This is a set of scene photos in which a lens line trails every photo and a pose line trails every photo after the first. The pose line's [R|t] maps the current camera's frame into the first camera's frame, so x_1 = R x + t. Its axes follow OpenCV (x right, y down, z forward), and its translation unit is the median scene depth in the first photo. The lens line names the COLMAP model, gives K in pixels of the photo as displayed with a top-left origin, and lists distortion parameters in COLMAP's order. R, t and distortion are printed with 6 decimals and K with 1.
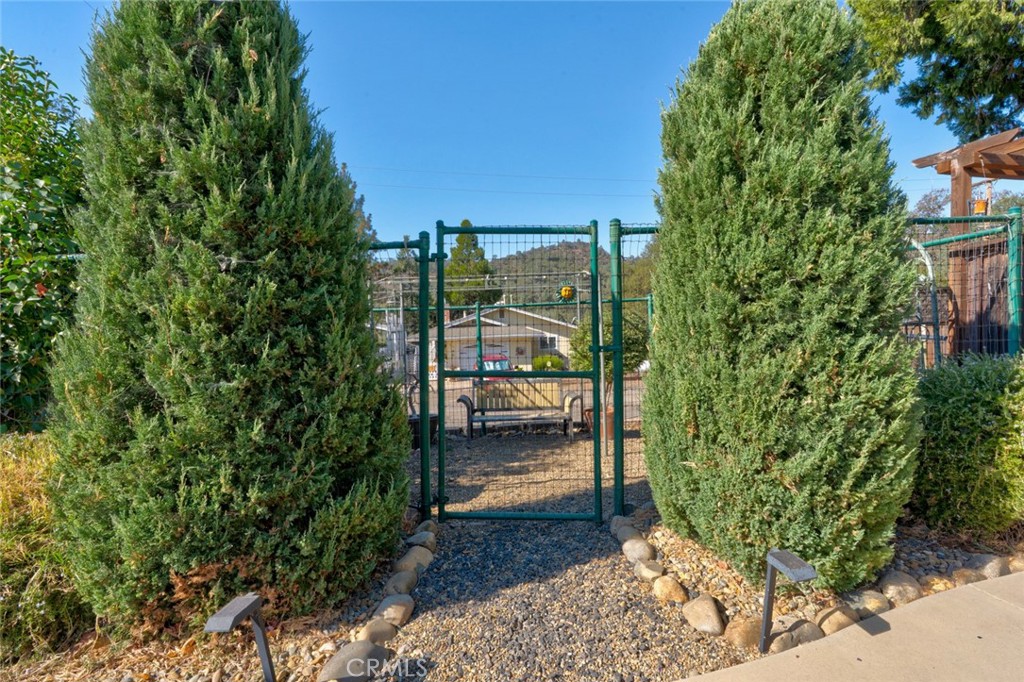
lens RADIAL K [[479.0, 0, 510.8], [0, 479.0, 323.4], [0, 0, 1]] dist [-0.000416, 0.000373]
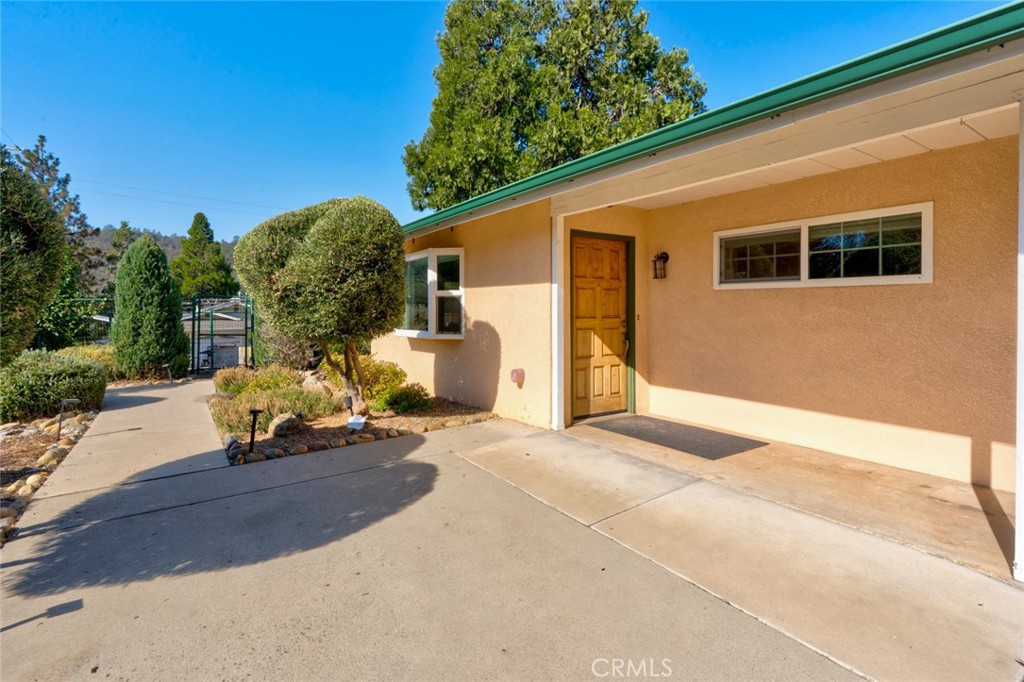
lens RADIAL K [[479.0, 0, 510.8], [0, 479.0, 323.4], [0, 0, 1]] dist [-0.000416, 0.000373]
pose [[0.882486, 0.021823, 0.469832, 0.230182], [-0.024471, 0.999700, -0.000470, -0.037171], [-0.469702, -0.011083, 0.882756, -3.294176]]
